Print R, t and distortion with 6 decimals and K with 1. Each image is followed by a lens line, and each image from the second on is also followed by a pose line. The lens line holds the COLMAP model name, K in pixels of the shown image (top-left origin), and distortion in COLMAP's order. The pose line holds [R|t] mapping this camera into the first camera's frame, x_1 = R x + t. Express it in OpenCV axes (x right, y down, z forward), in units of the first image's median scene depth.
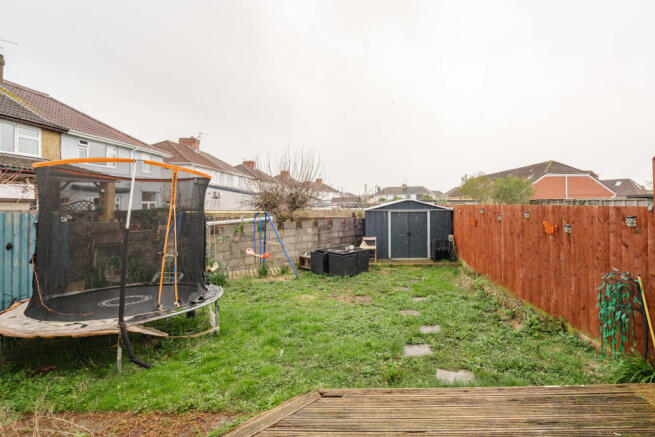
lens RADIAL K [[302.6, 0, 332.3], [0, 302.6, 196.6], [0, 0, 1]] dist [-0.005059, 0.001391]
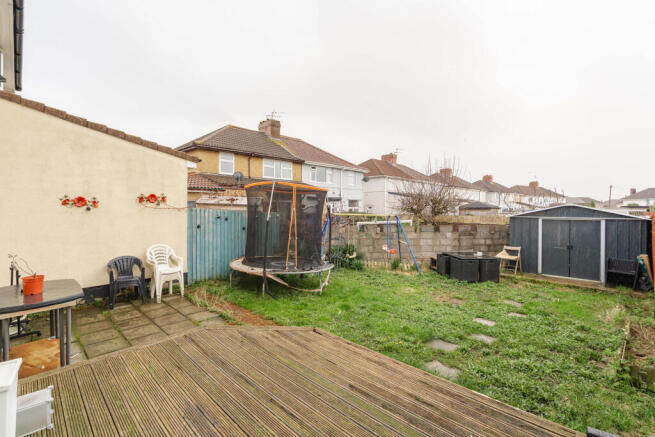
lens RADIAL K [[302.6, 0, 341.7], [0, 302.6, 211.3], [0, 0, 1]] dist [-0.005059, 0.001391]
pose [[0.719768, 0.010908, -0.694128, 0.386146], [0.007036, 0.999711, 0.023007, 0.004484], [0.694179, -0.021443, 0.719483, -0.000517]]
